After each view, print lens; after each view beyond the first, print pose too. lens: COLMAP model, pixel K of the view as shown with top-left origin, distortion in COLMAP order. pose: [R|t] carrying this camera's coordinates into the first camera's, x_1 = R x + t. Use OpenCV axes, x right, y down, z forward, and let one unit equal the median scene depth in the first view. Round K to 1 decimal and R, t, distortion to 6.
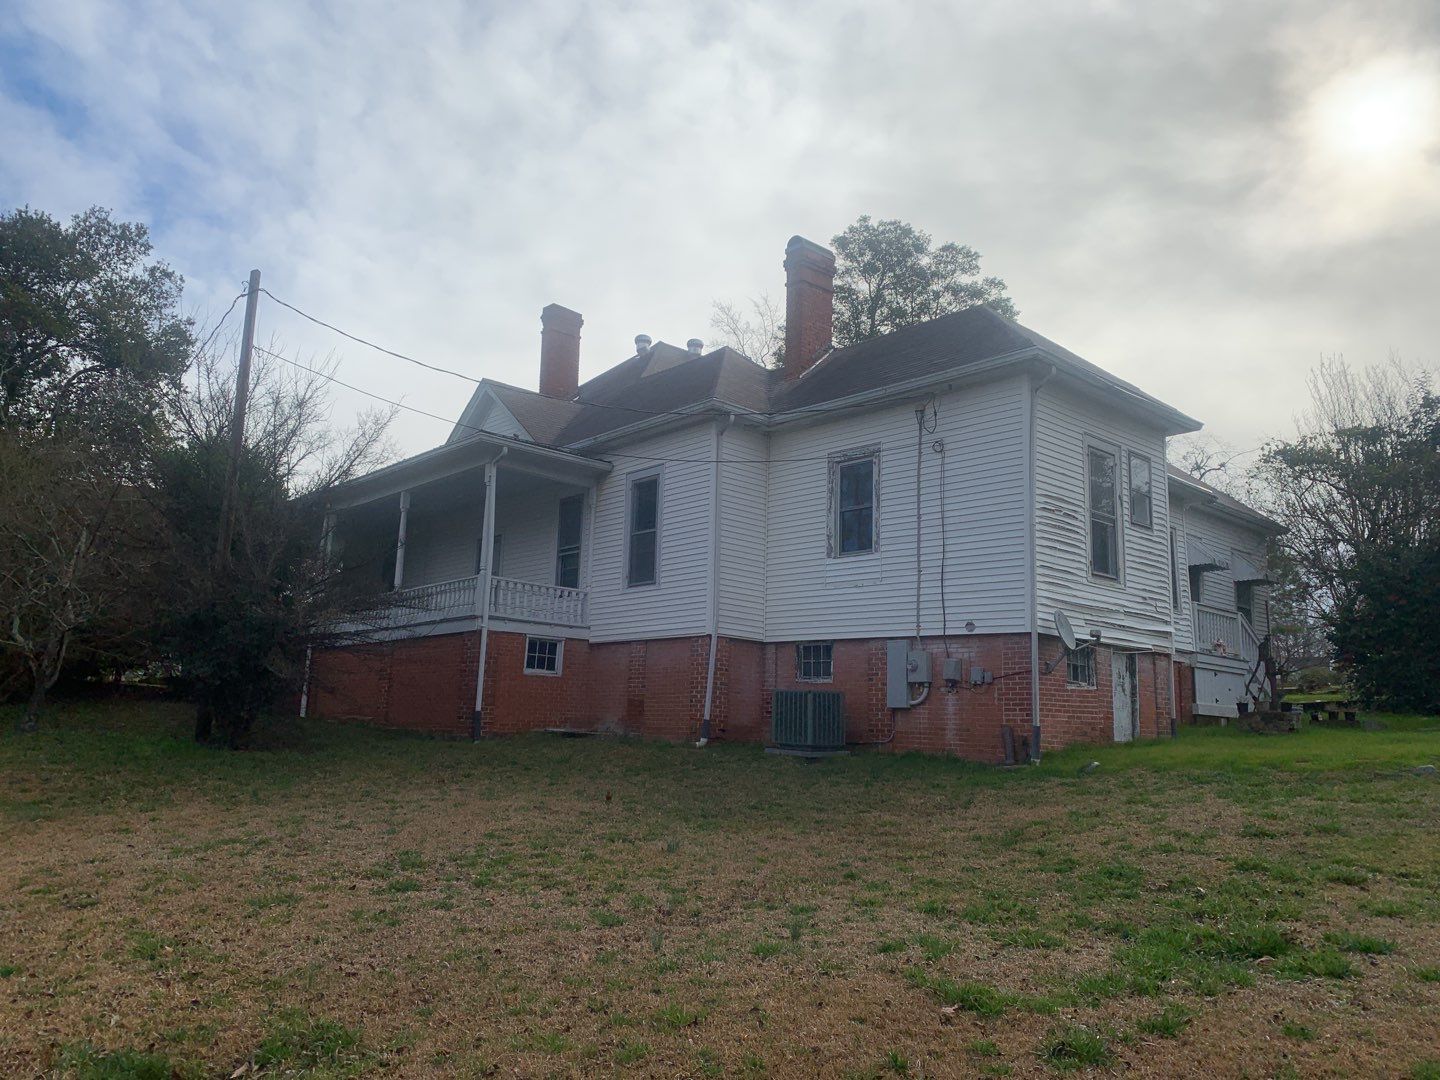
lens RADIAL K [[1101.6, 0, 700.4], [0, 1101.6, 532.0], [0, 0, 1]] dist [0.006514, -0.002566]
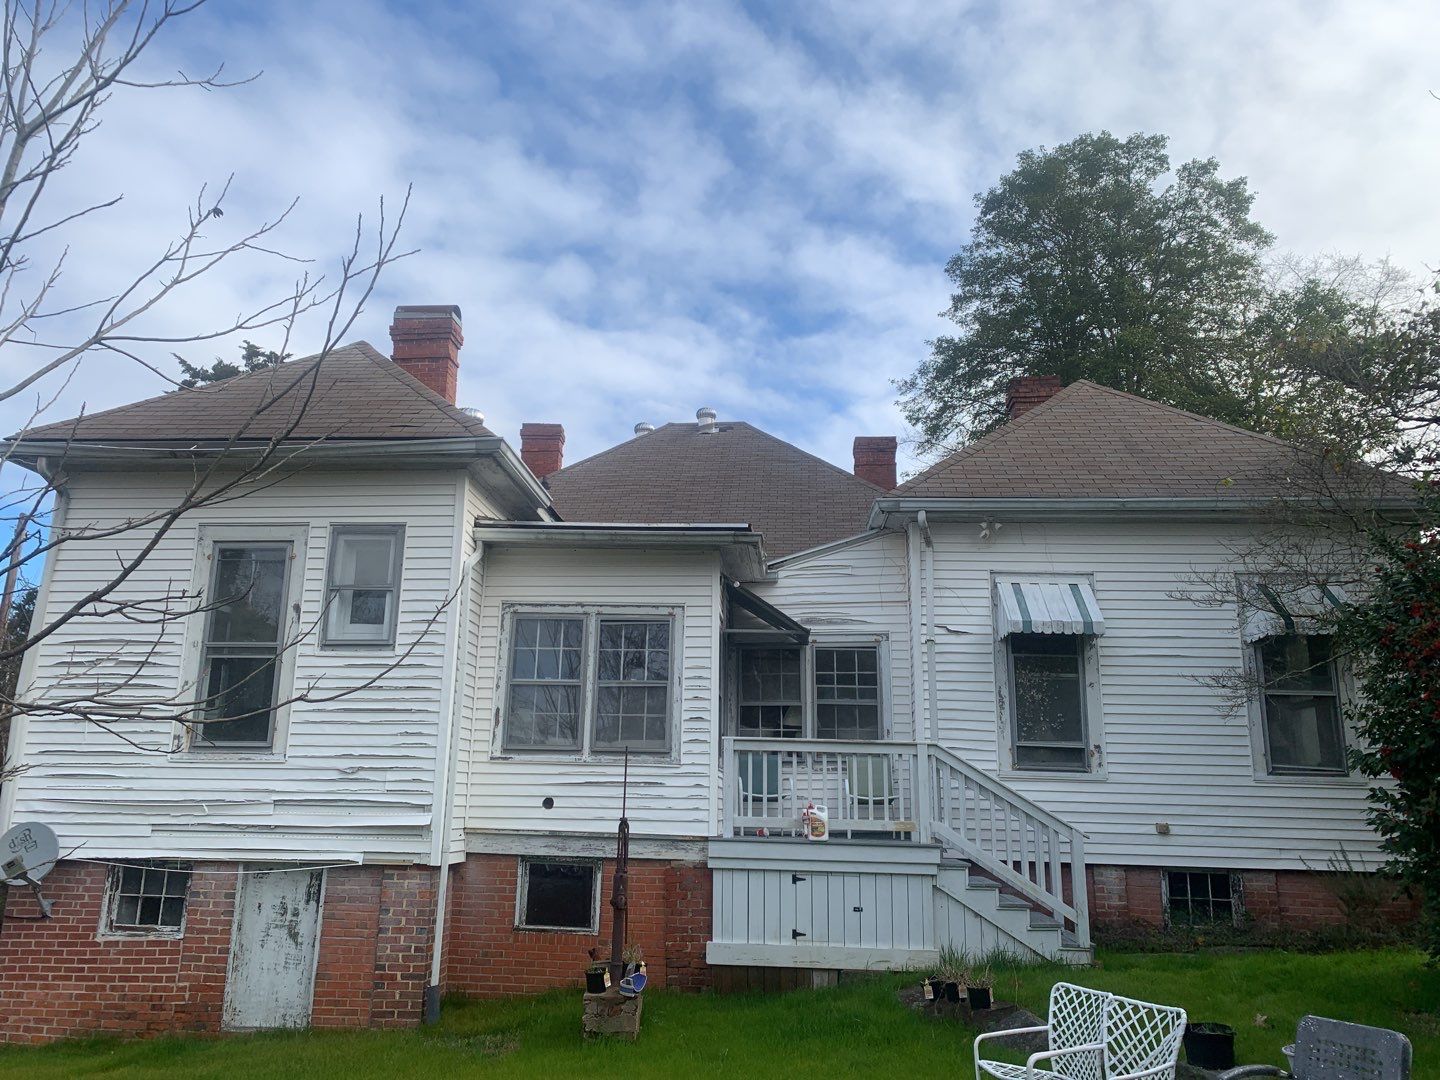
lens RADIAL K [[1101.6, 0, 700.4], [0, 1101.6, 532.0], [0, 0, 1]] dist [0.006514, -0.002566]
pose [[0.691539, -0.187768, -0.697507, 0.986024], [0.138957, 0.982169, -0.126630, 0.036785], [0.708847, -0.009354, 0.705300, 0.742067]]
